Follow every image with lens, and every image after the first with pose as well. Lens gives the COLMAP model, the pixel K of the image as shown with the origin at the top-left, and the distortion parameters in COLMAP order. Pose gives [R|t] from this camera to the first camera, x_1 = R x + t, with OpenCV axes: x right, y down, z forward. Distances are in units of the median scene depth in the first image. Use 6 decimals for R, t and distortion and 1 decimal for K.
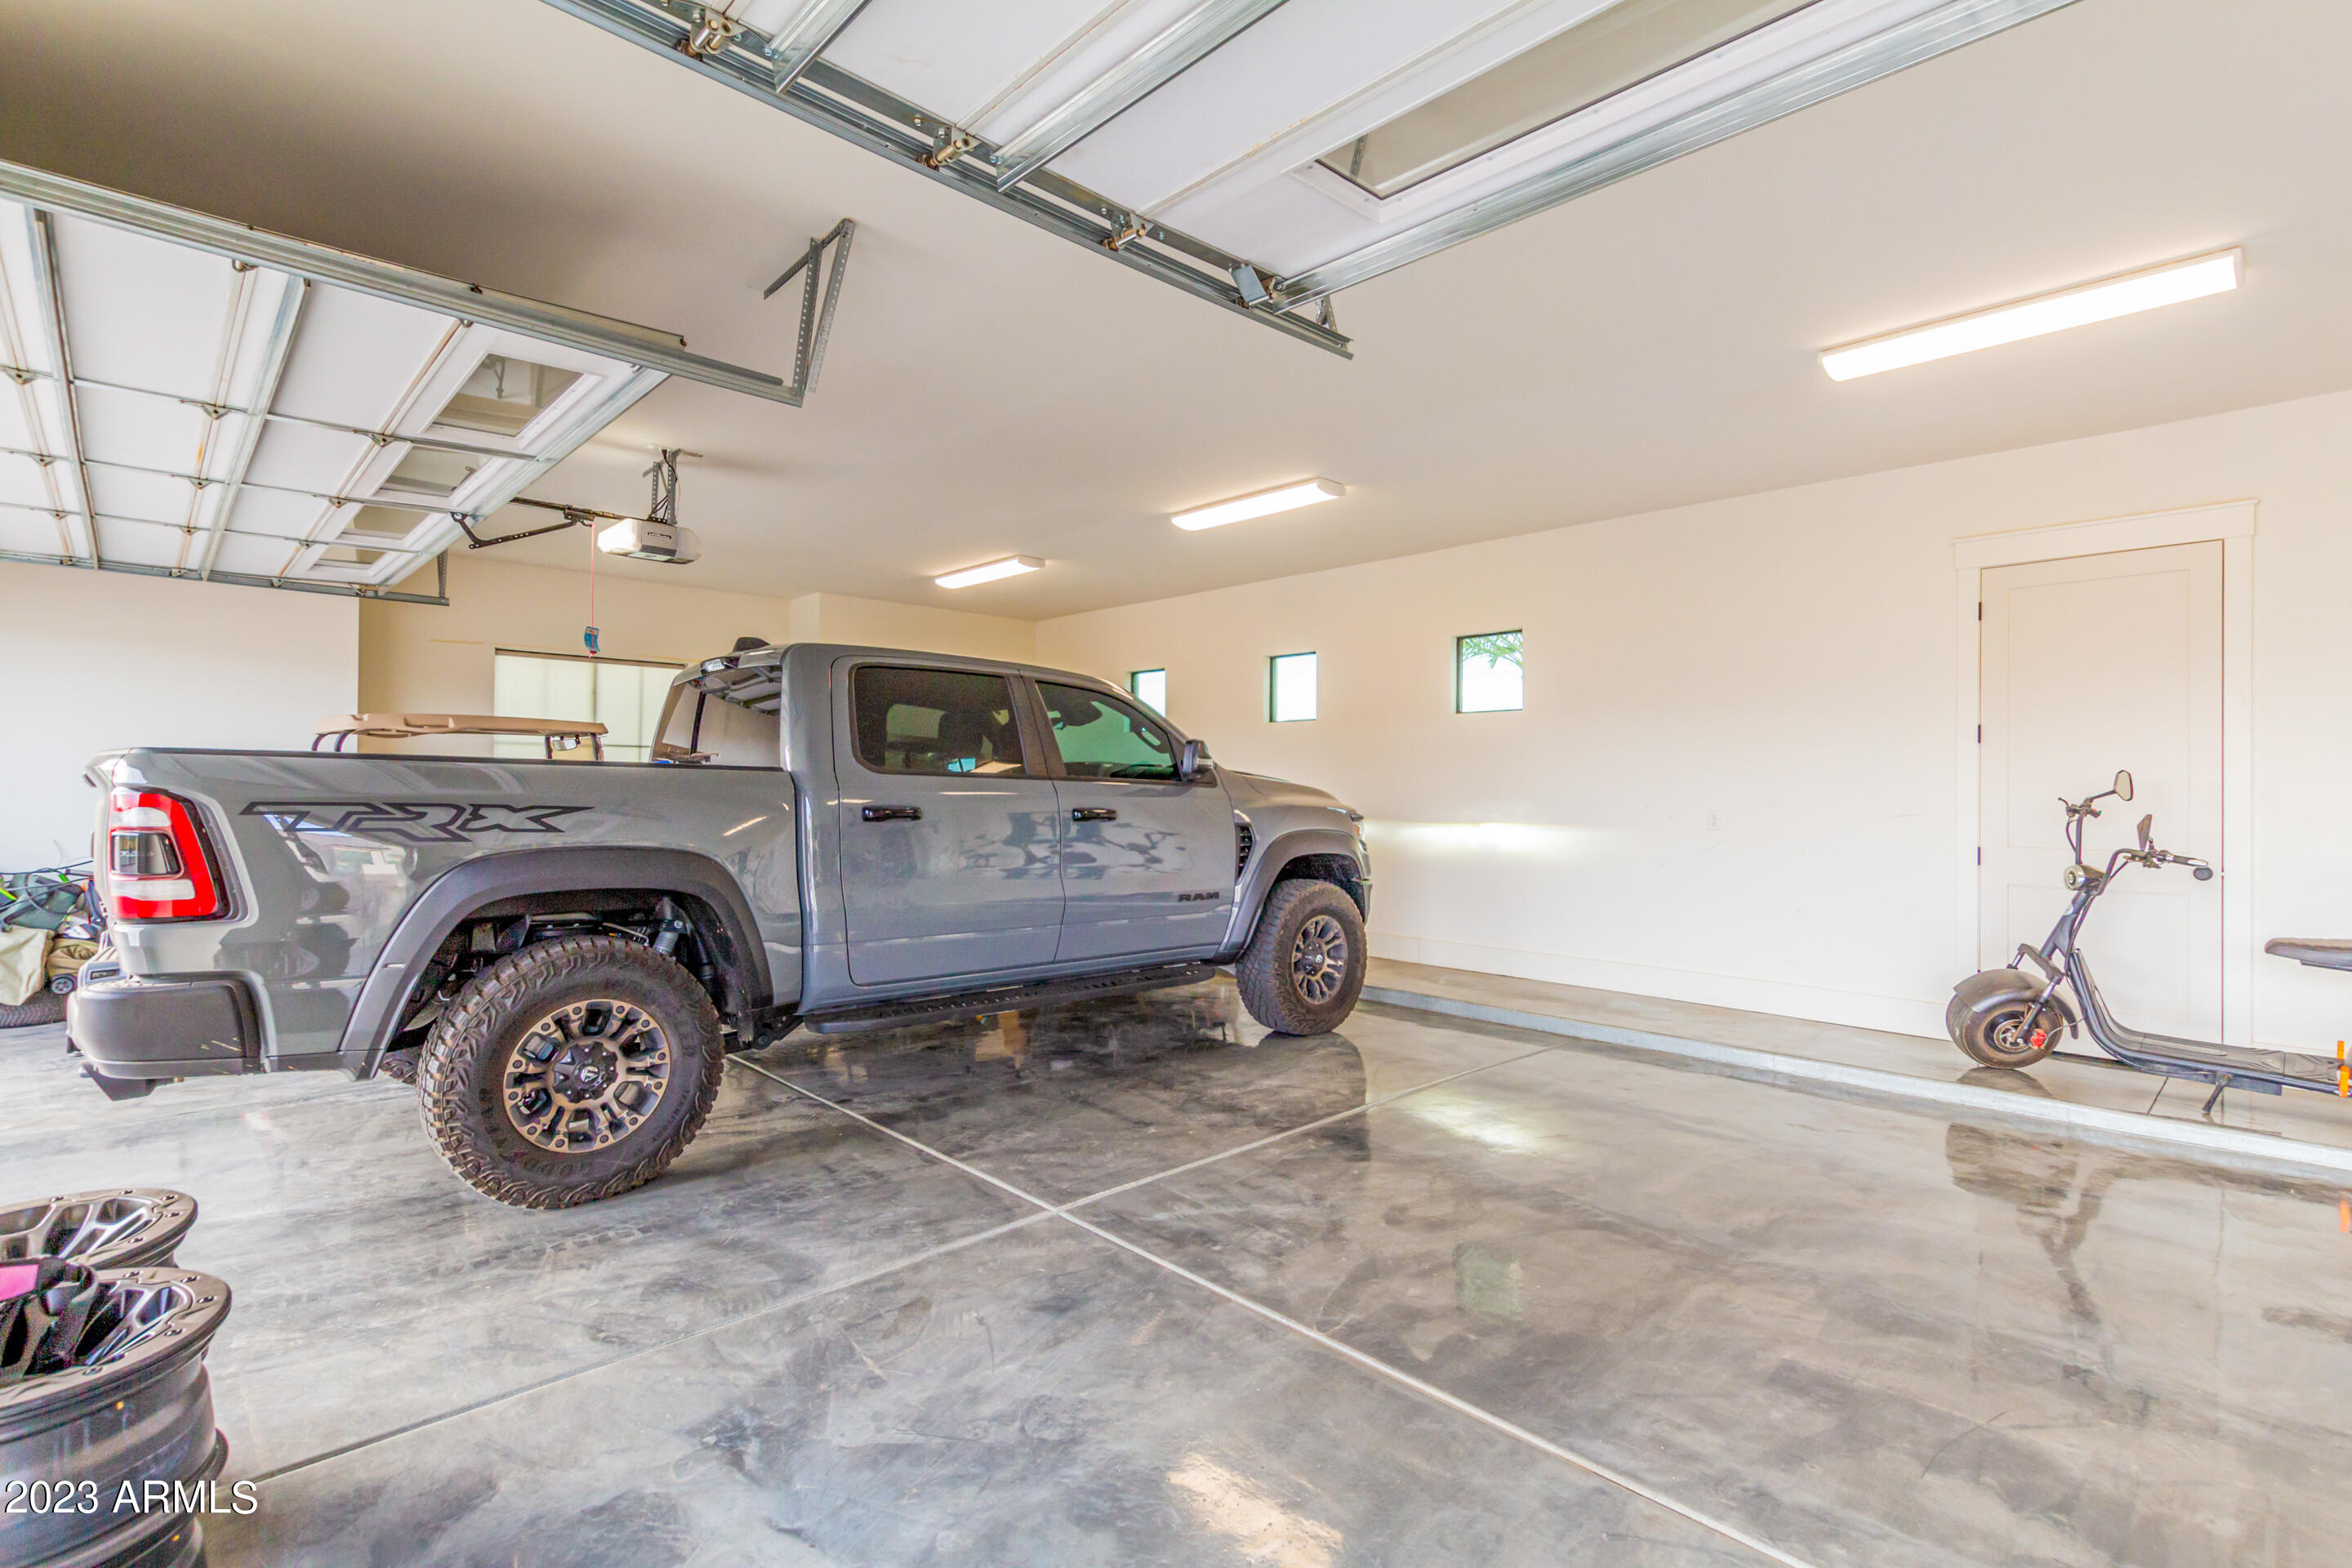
lens RADIAL K [[1096.3, 0, 1185.8], [0, 1096.3, 792.0], [0, 0, 1]] dist [0.000048, 0.000688]
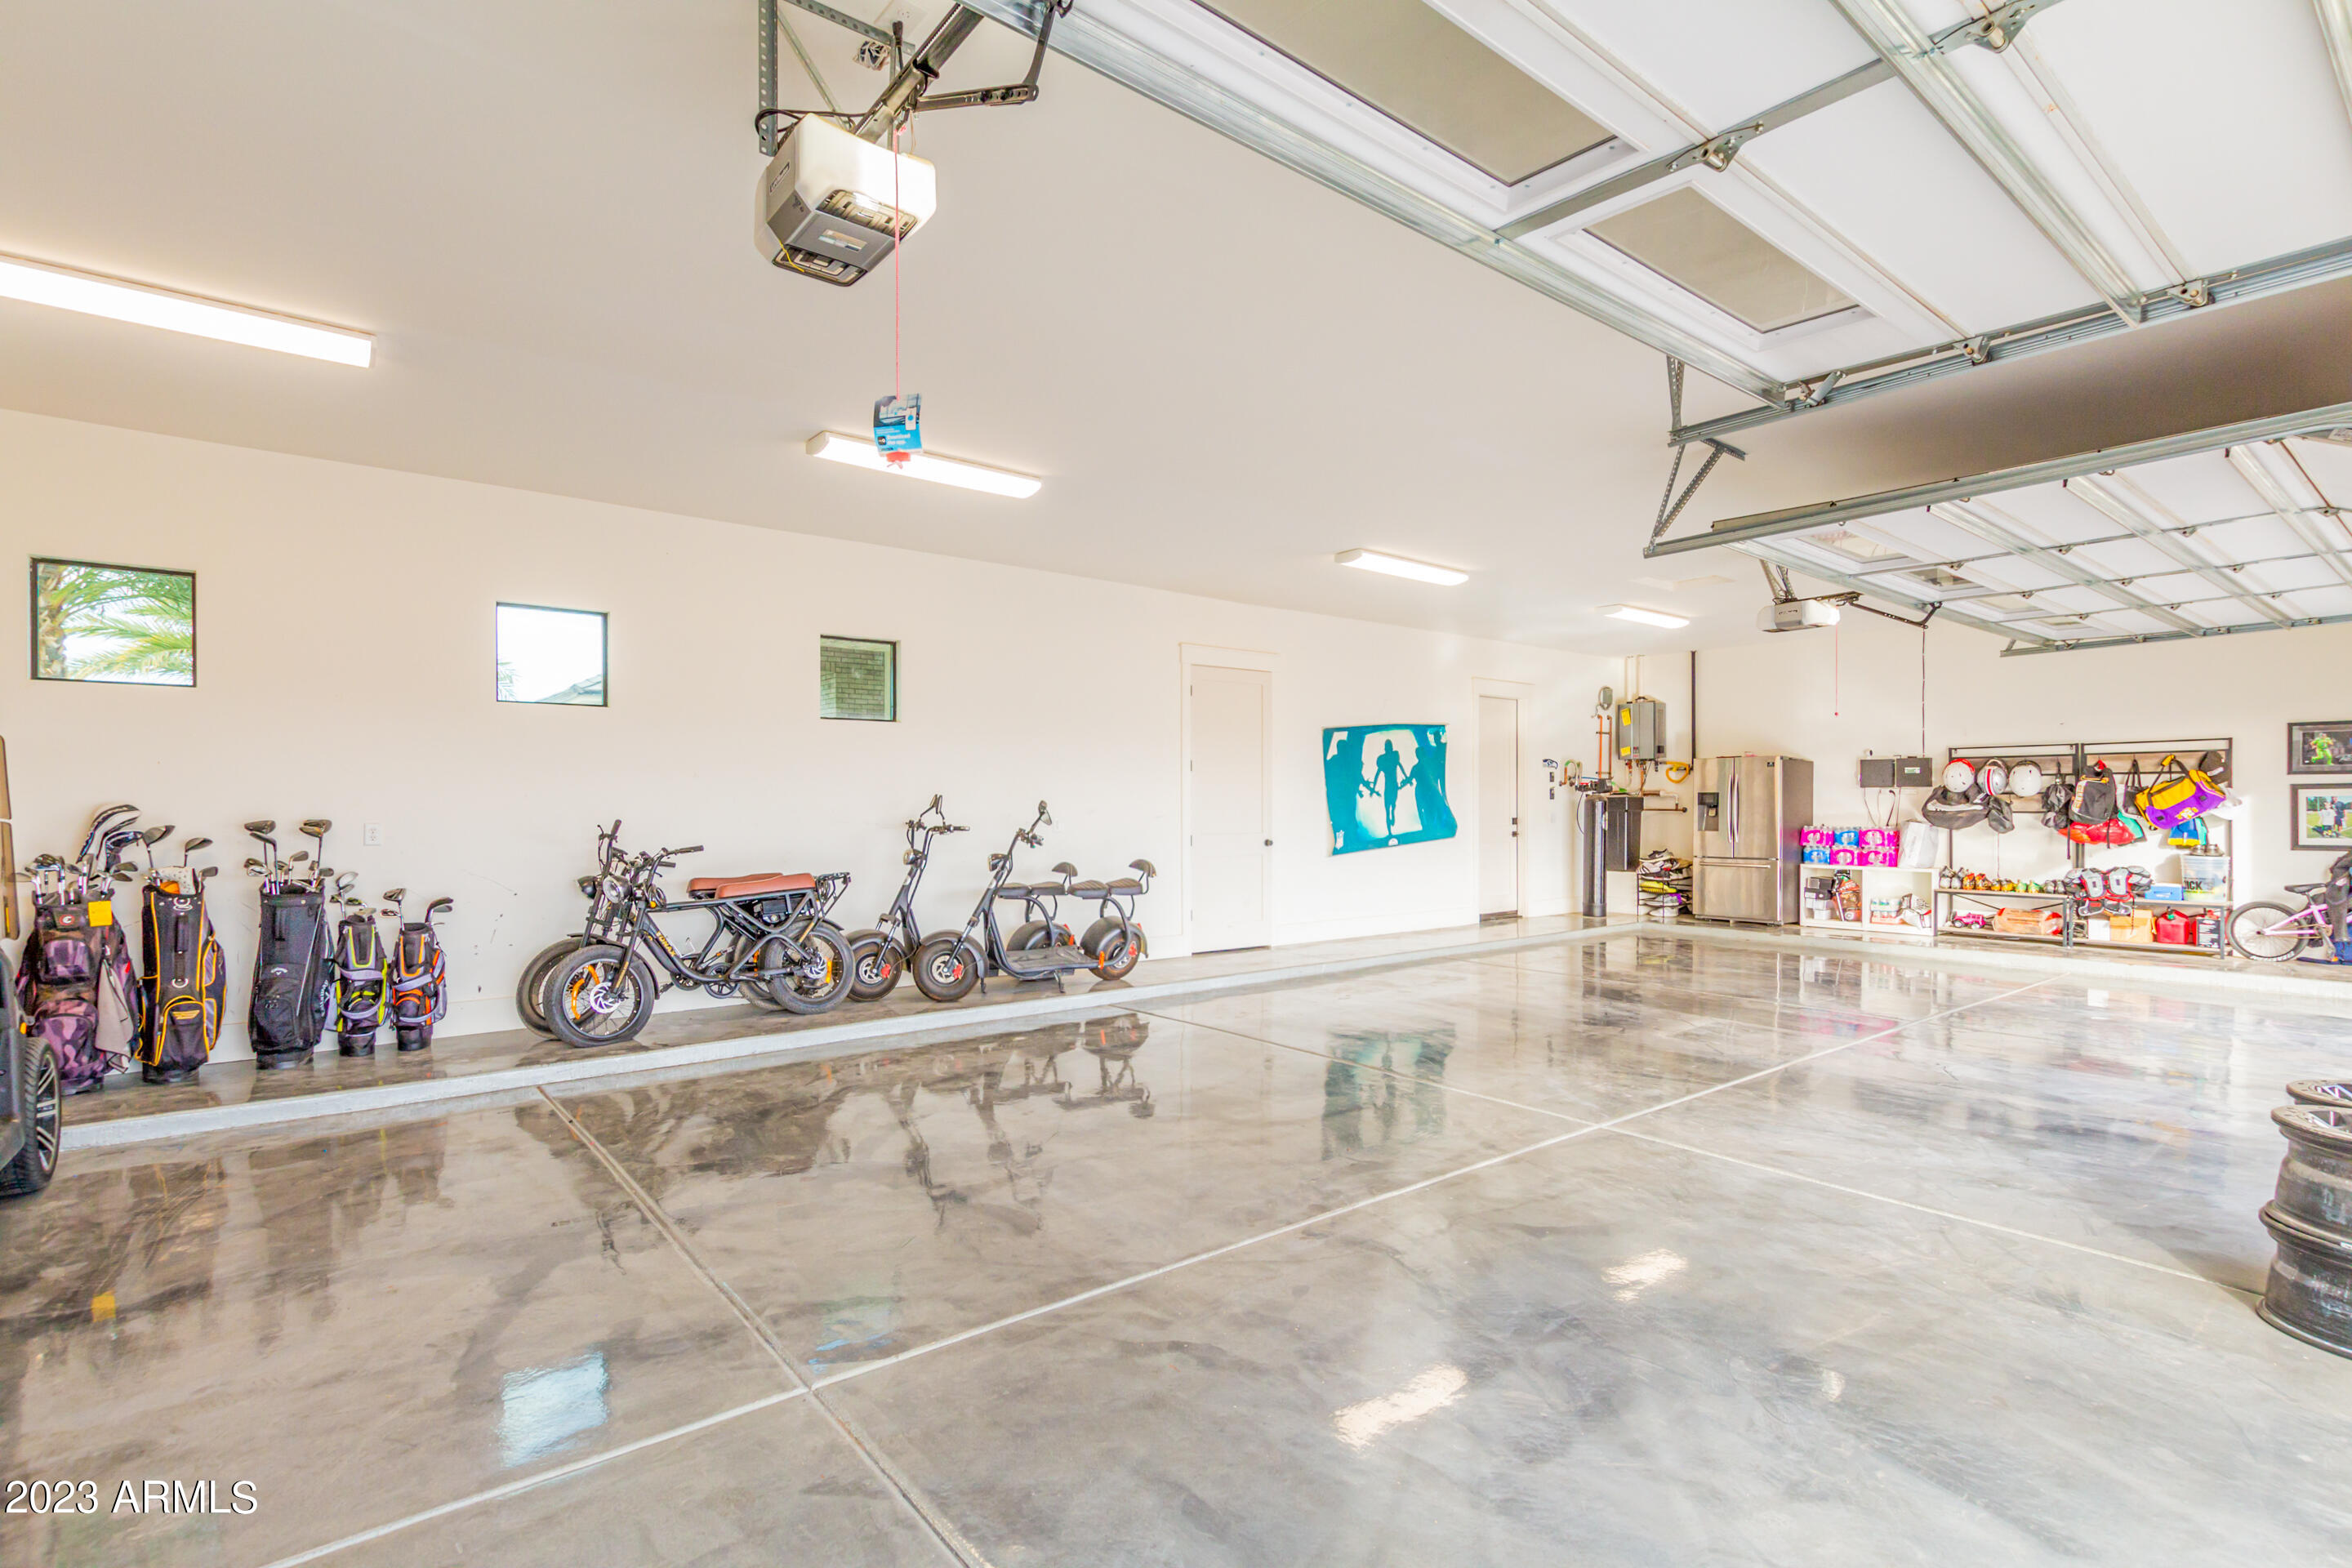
lens RADIAL K [[1096.3, 0, 1185.8], [0, 1096.3, 792.0], [0, 0, 1]] dist [0.000048, 0.000688]
pose [[0.089914, 0.001436, 0.995949, -1.328826], [0.001440, 0.999998, -0.001572, -0.006629], [-0.995949, 0.001576, 0.089912, 1.260767]]
